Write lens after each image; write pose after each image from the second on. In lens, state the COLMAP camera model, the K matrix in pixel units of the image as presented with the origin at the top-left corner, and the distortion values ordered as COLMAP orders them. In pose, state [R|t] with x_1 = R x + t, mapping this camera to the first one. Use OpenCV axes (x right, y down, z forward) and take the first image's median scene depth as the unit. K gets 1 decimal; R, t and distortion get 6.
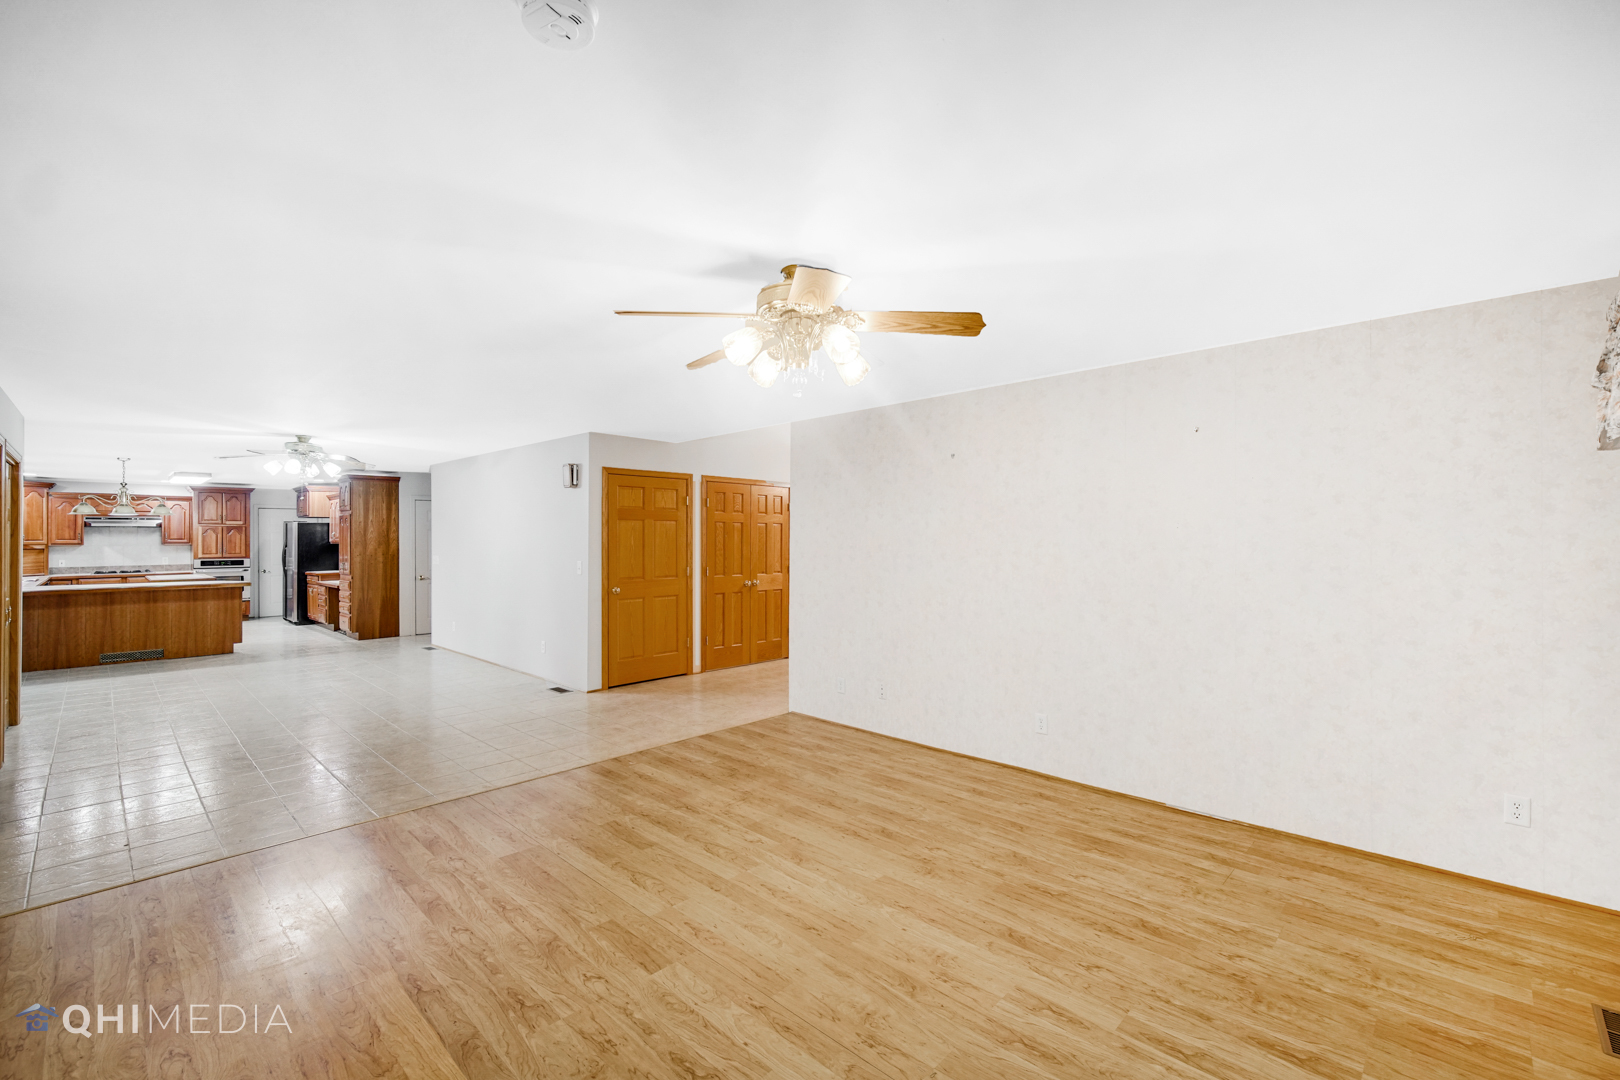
lens RADIAL K [[685.4, 0, 801.8], [0, 685.4, 540.7], [0, 0, 1]] dist [-0.009467, 0.001086]
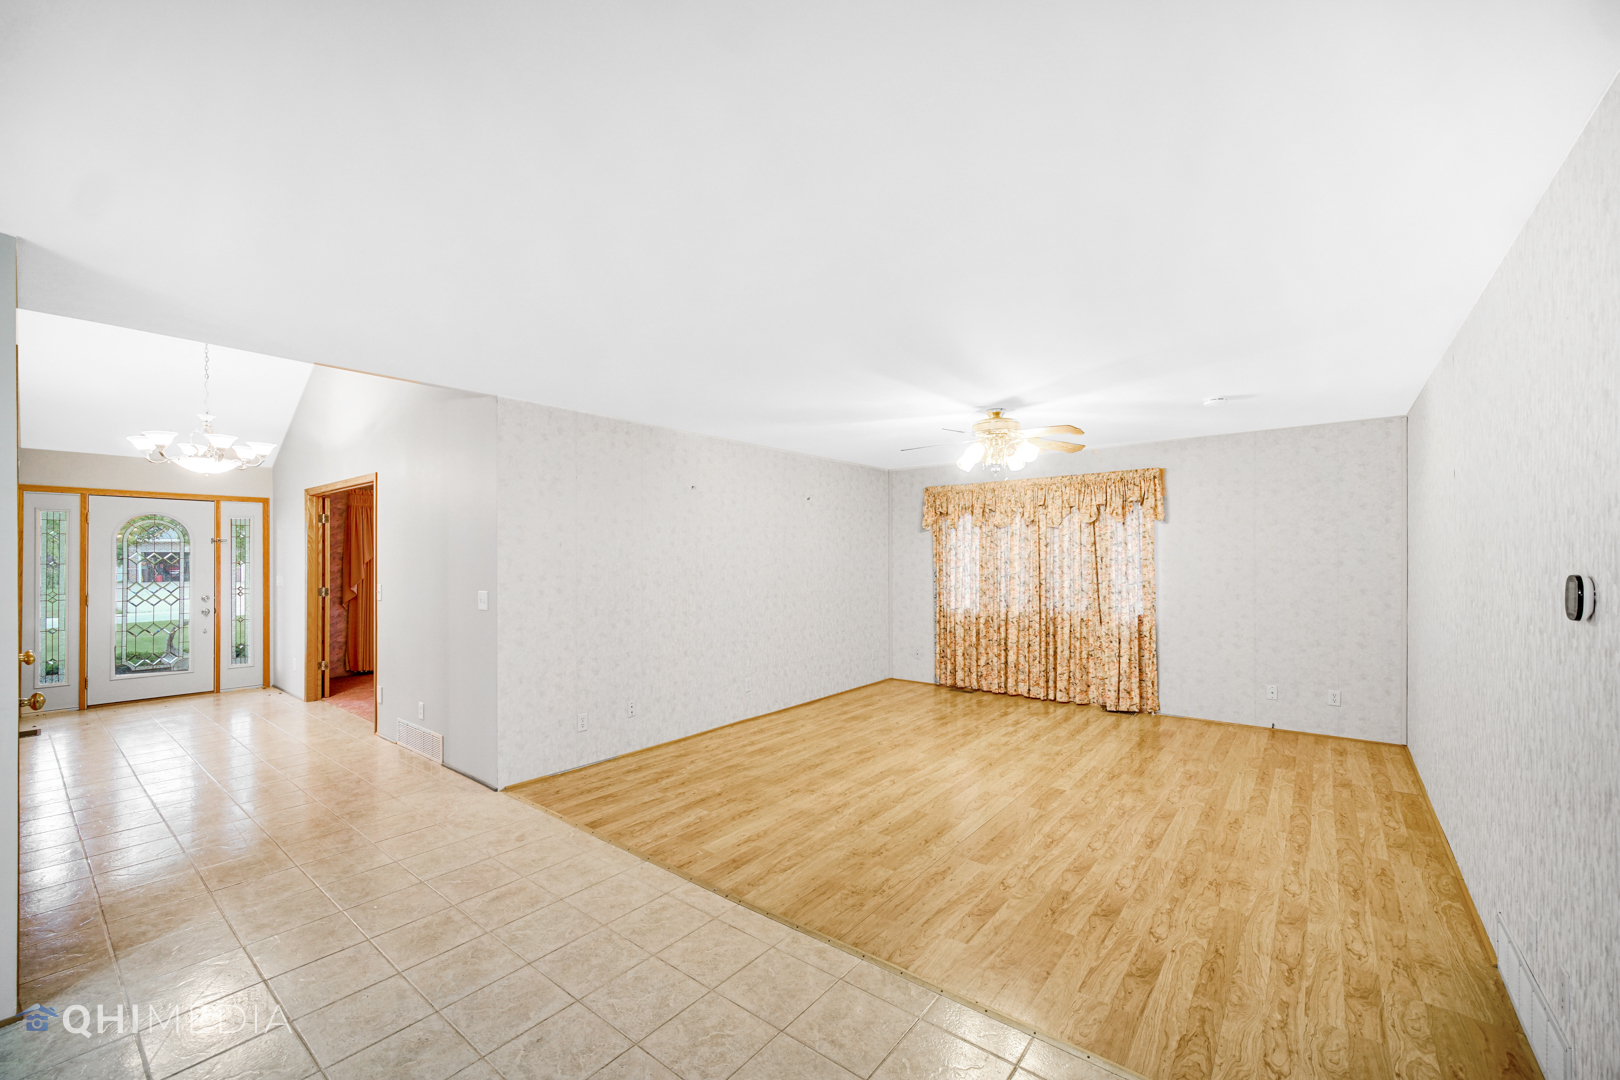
lens RADIAL K [[655.9, 0, 804.6], [0, 655.9, 549.2], [0, 0, 1]] dist [-0.004648, 0.000012]
pose [[-0.091374, 0.012160, 0.995742, -1.149145], [0.009094, 0.999894, -0.011376, -0.000297], [-0.995775, 0.008016, -0.091475, 1.111593]]
